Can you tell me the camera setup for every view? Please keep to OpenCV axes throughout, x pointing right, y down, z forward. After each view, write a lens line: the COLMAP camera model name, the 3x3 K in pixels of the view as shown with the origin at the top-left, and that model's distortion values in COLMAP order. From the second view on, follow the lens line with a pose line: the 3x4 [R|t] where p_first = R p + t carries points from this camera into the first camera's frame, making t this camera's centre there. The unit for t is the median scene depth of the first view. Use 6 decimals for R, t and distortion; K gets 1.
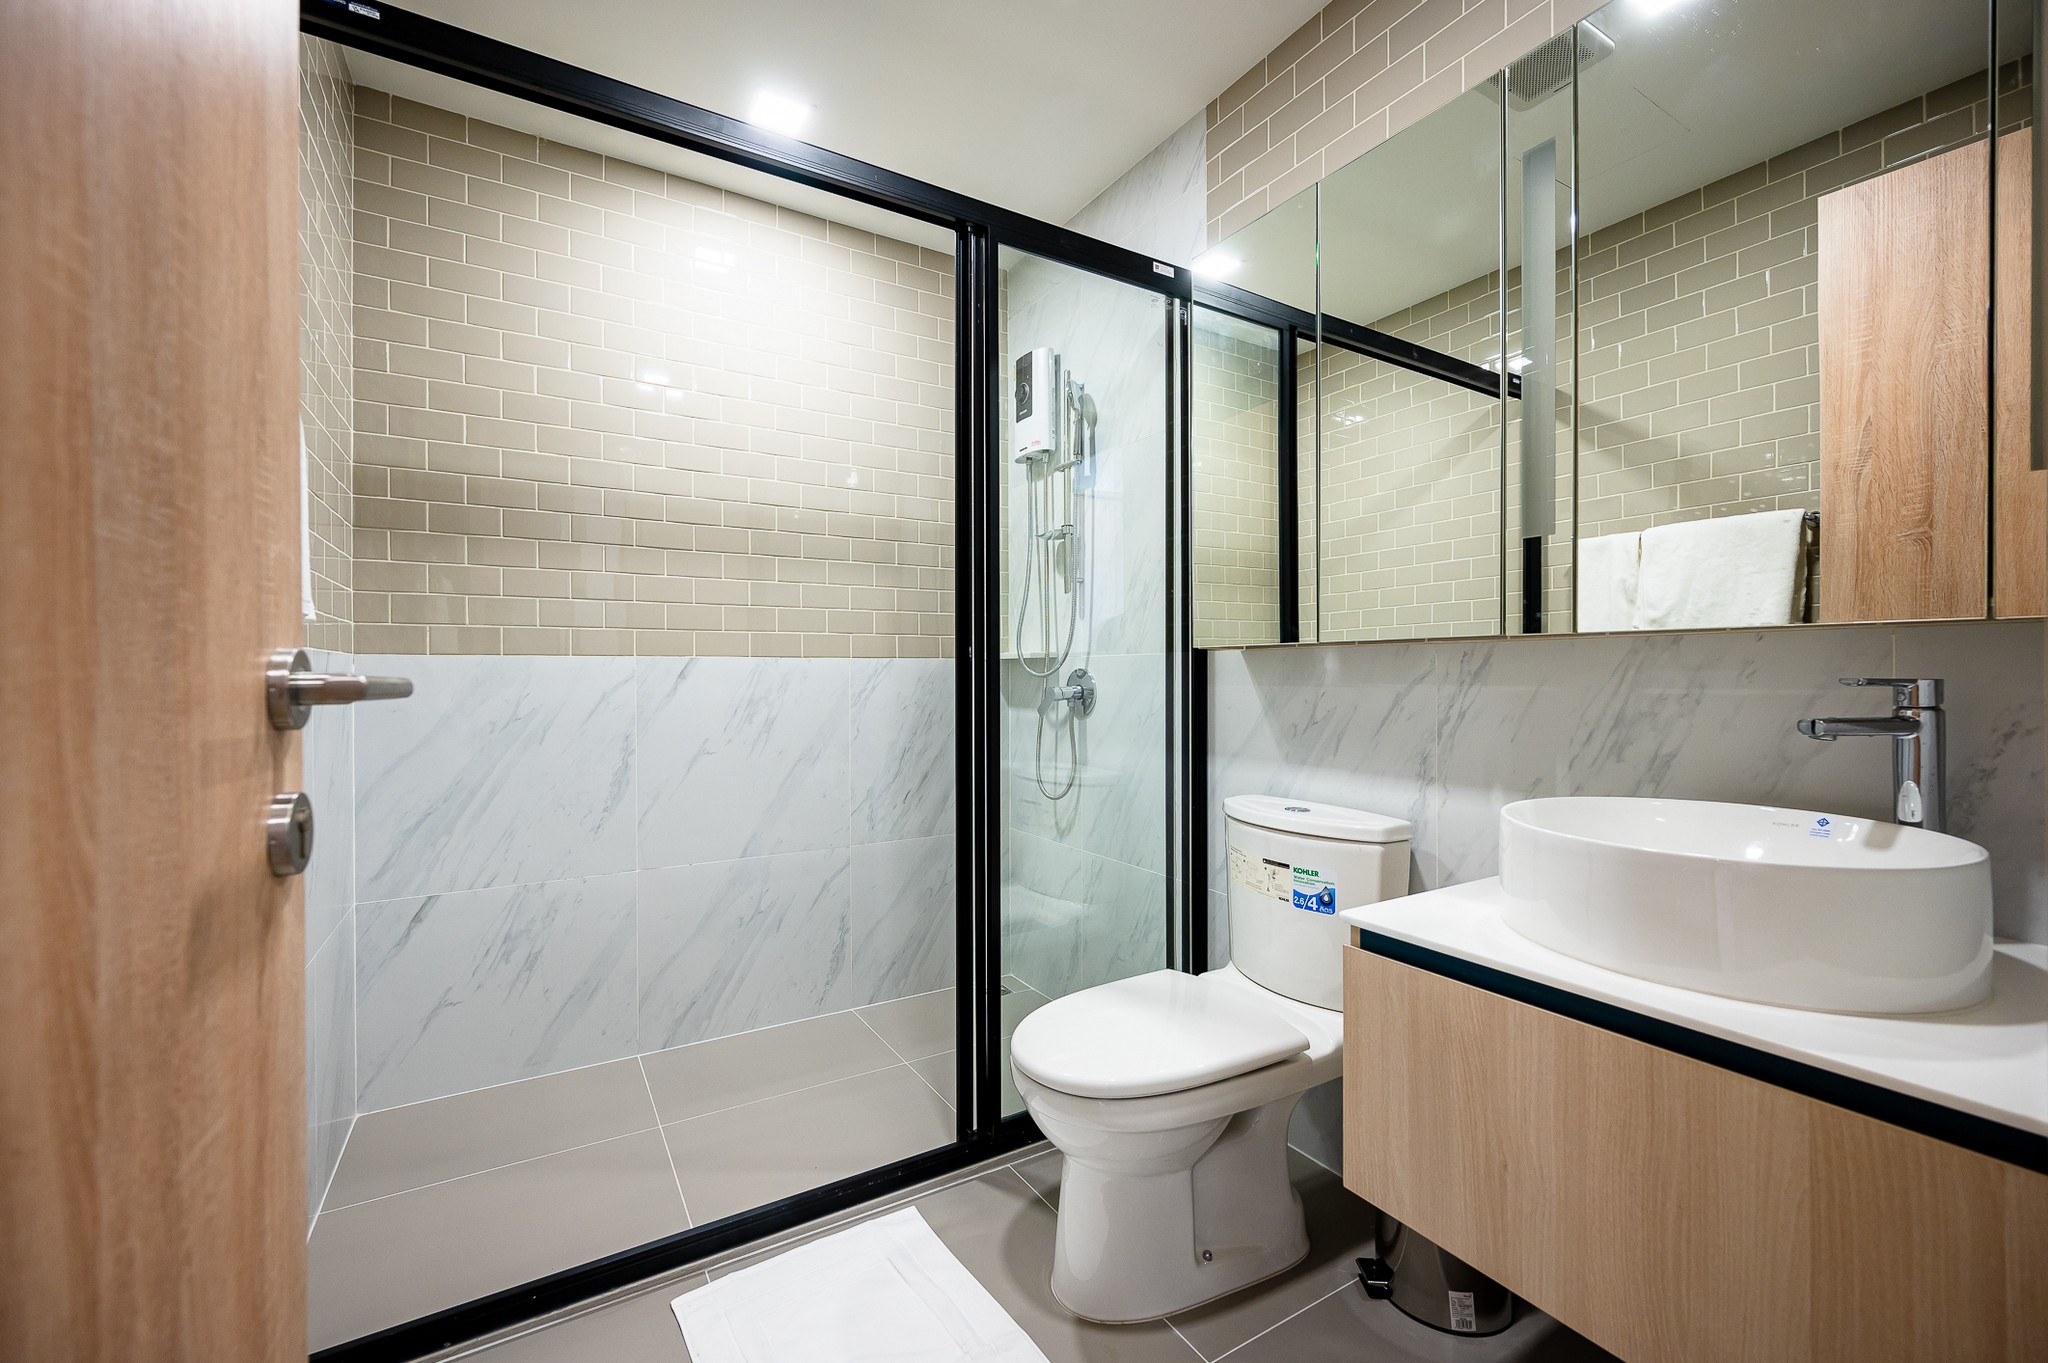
lens RADIAL K [[807.4, 0, 1027.9], [0, 807.4, 676.5], [0, 0, 1]] dist [-0.000295, -0.000010]
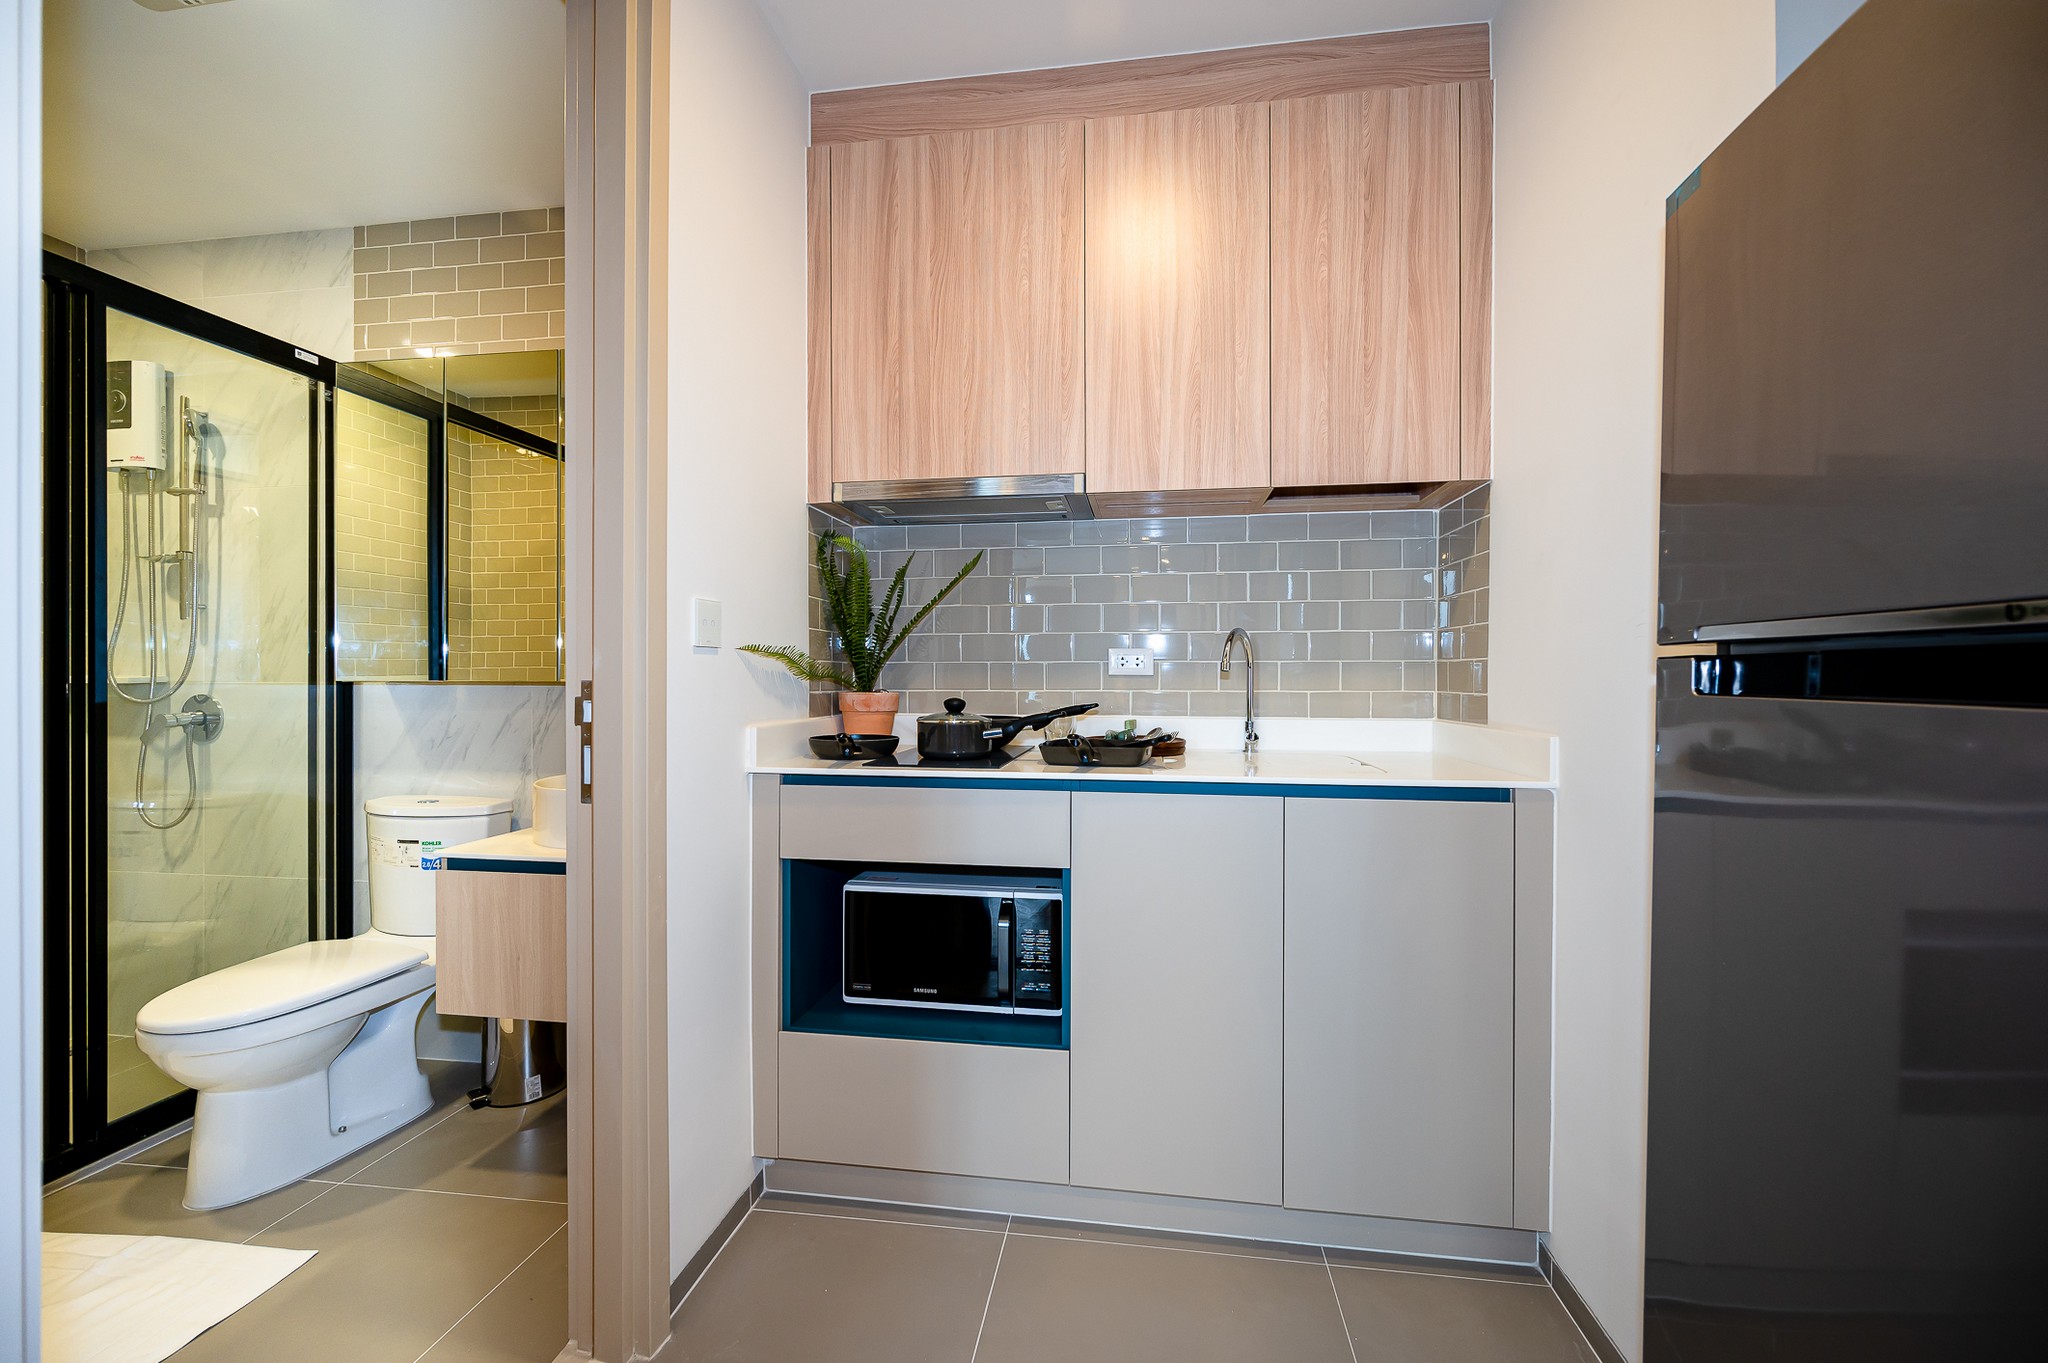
lens RADIAL K [[844.9, 0, 1025.2], [0, 844.9, 674.7], [0, 0, 1]] dist [-0.002442, -0.000269]
pose [[0.652492, 0.002513, 0.757792, -0.066166], [0.001254, 0.999990, -0.004396, -0.030888], [-0.757795, 0.003819, 0.652482, -0.502134]]
